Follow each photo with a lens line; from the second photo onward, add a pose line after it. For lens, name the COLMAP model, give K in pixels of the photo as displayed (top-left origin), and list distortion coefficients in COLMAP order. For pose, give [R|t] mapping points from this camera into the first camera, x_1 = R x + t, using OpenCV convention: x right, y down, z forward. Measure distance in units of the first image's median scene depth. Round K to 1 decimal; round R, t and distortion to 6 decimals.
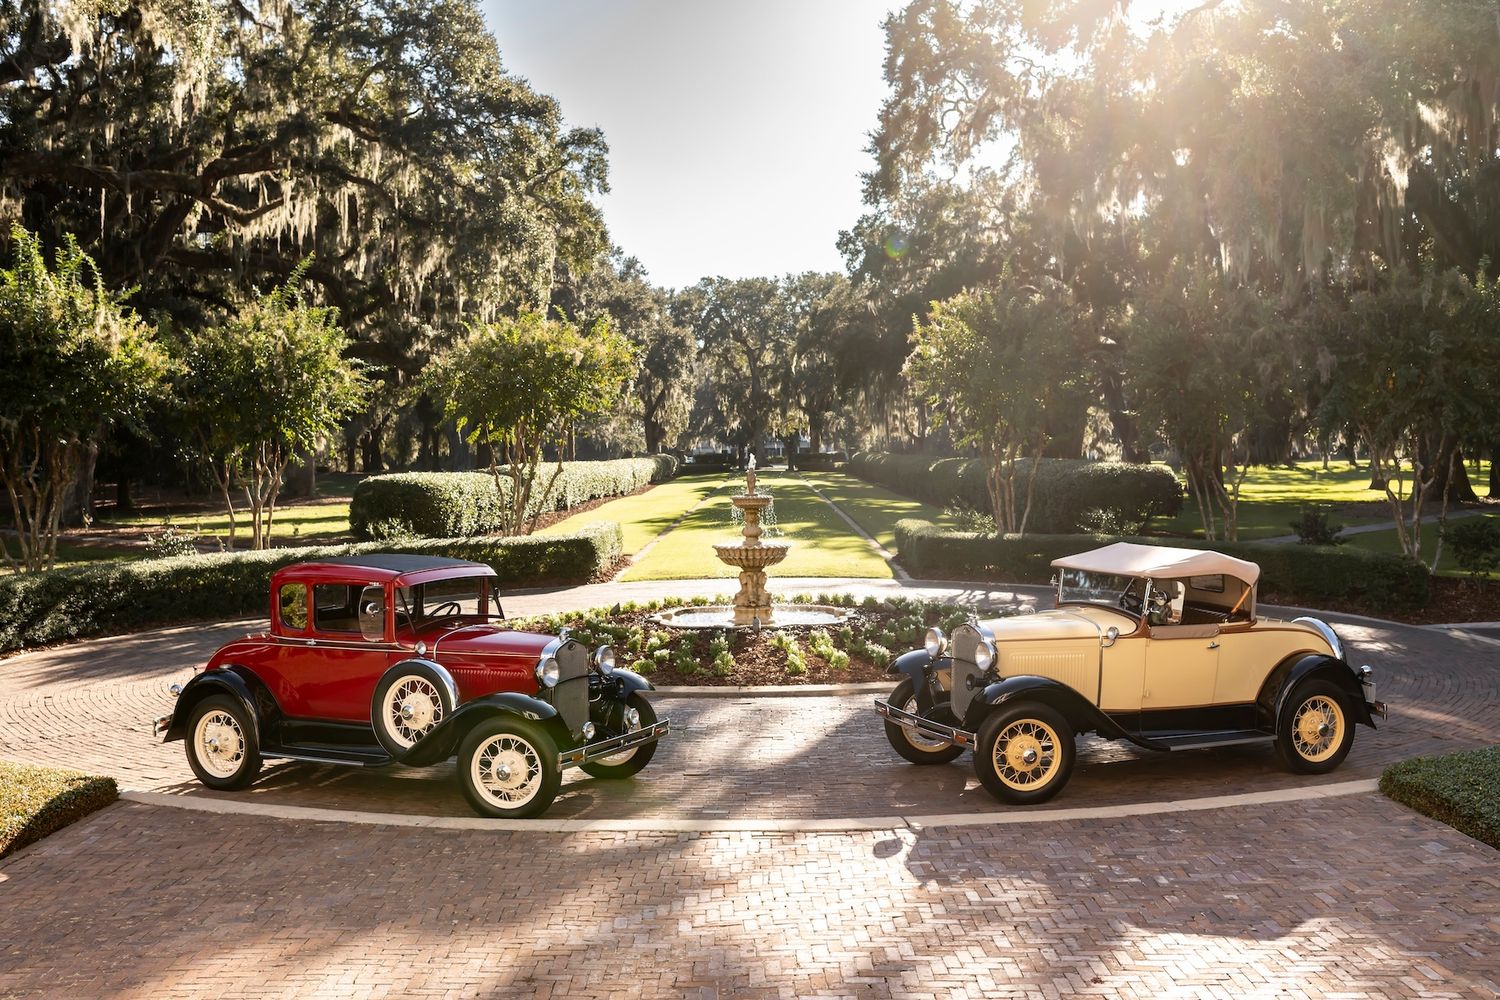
lens RADIAL K [[1493.5, 0, 750.0], [0, 1493.5, 500.0], [0, 0, 1]] dist [-0.004578, -0.003415]
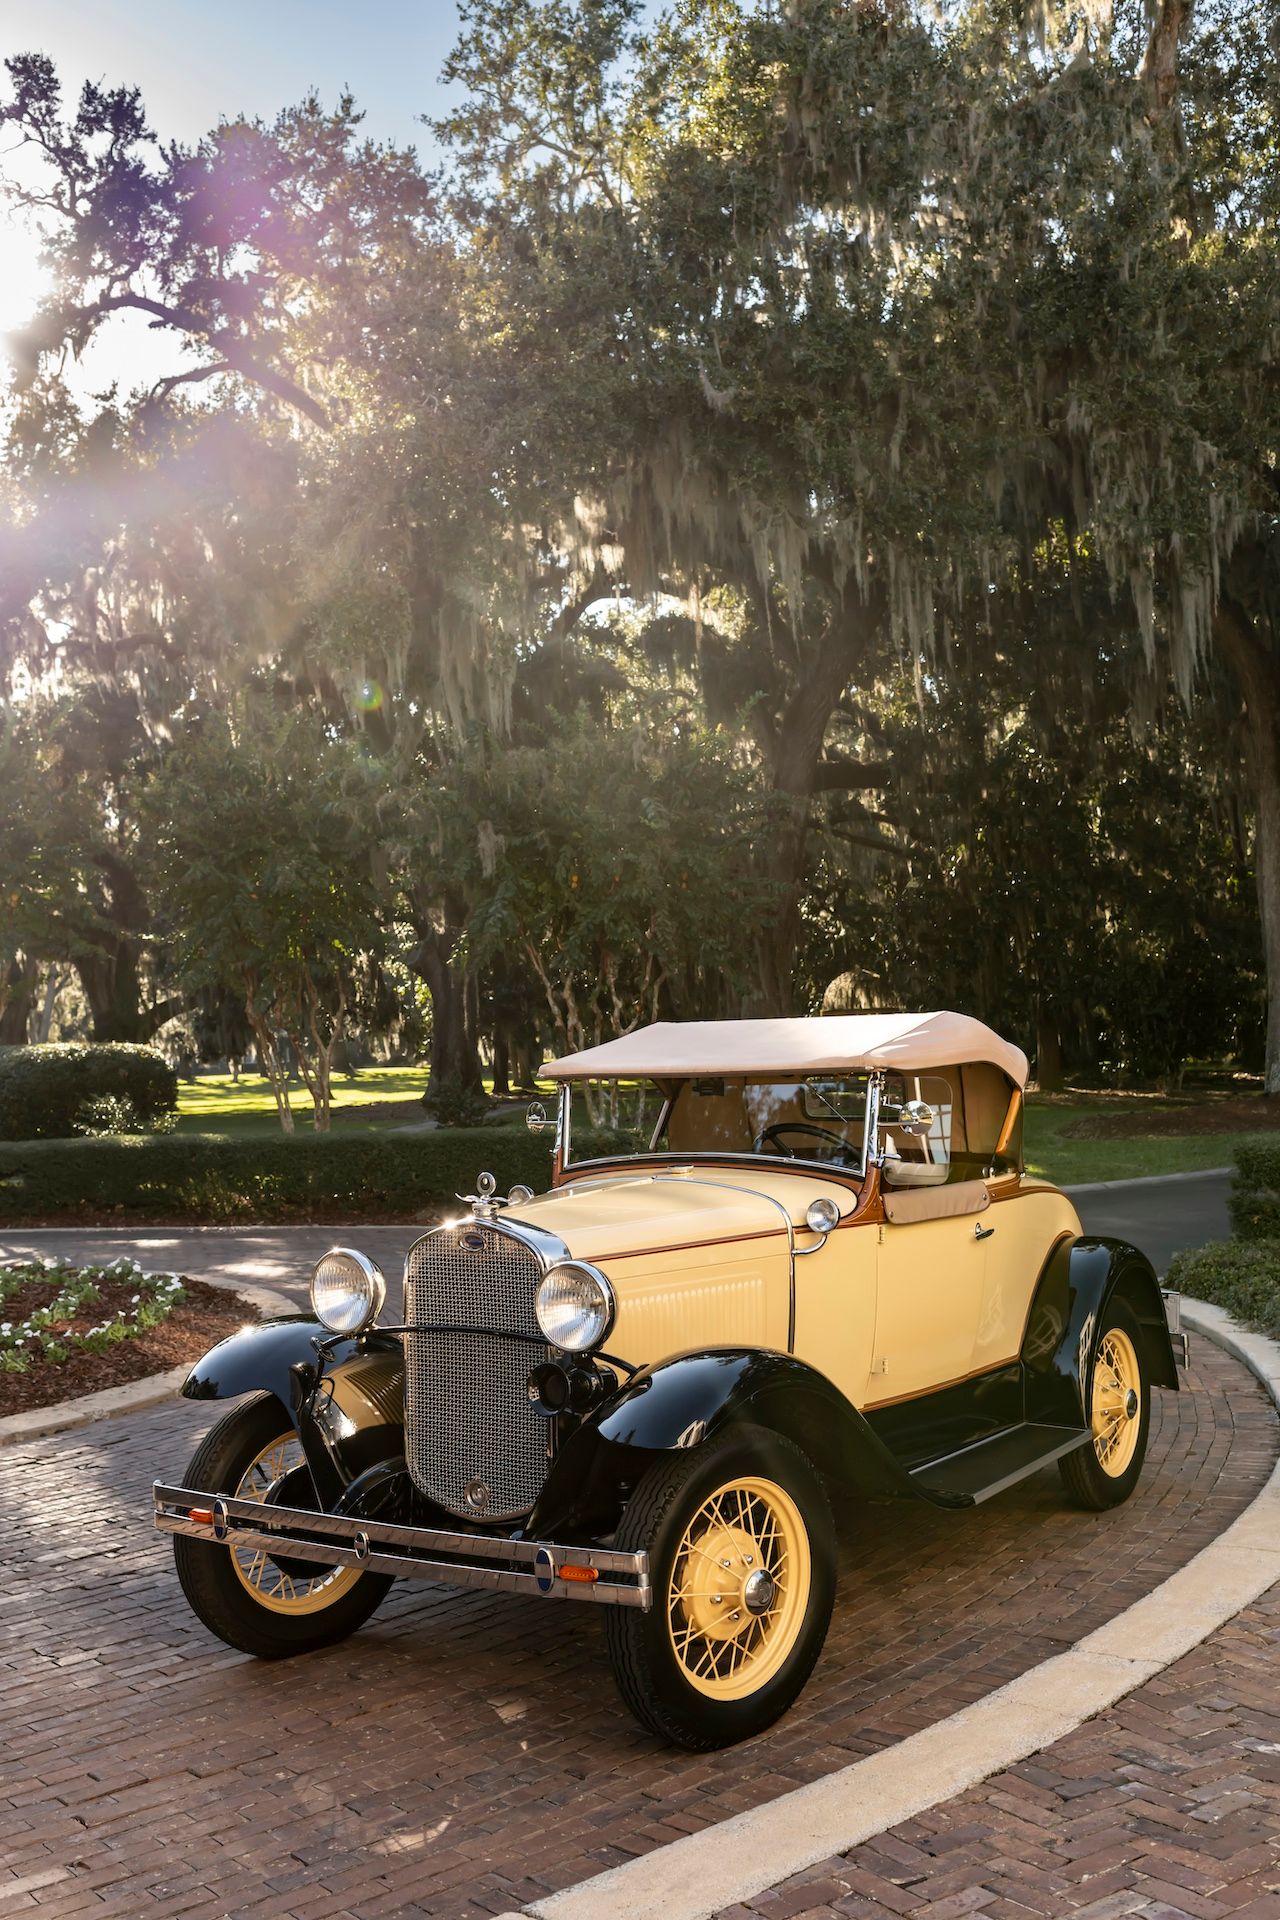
lens RADIAL K [[1911.7, 0, 640.0], [0, 1911.7, 960.0], [0, 0, 1]] dist [-0.004578, -0.003415]
pose [[0.822212, 0.006527, 0.569143, -0.071428], [0.048245, 0.995537, -0.081114, 0.058415], [-0.567133, 0.094151, 0.818228, 0.590830]]
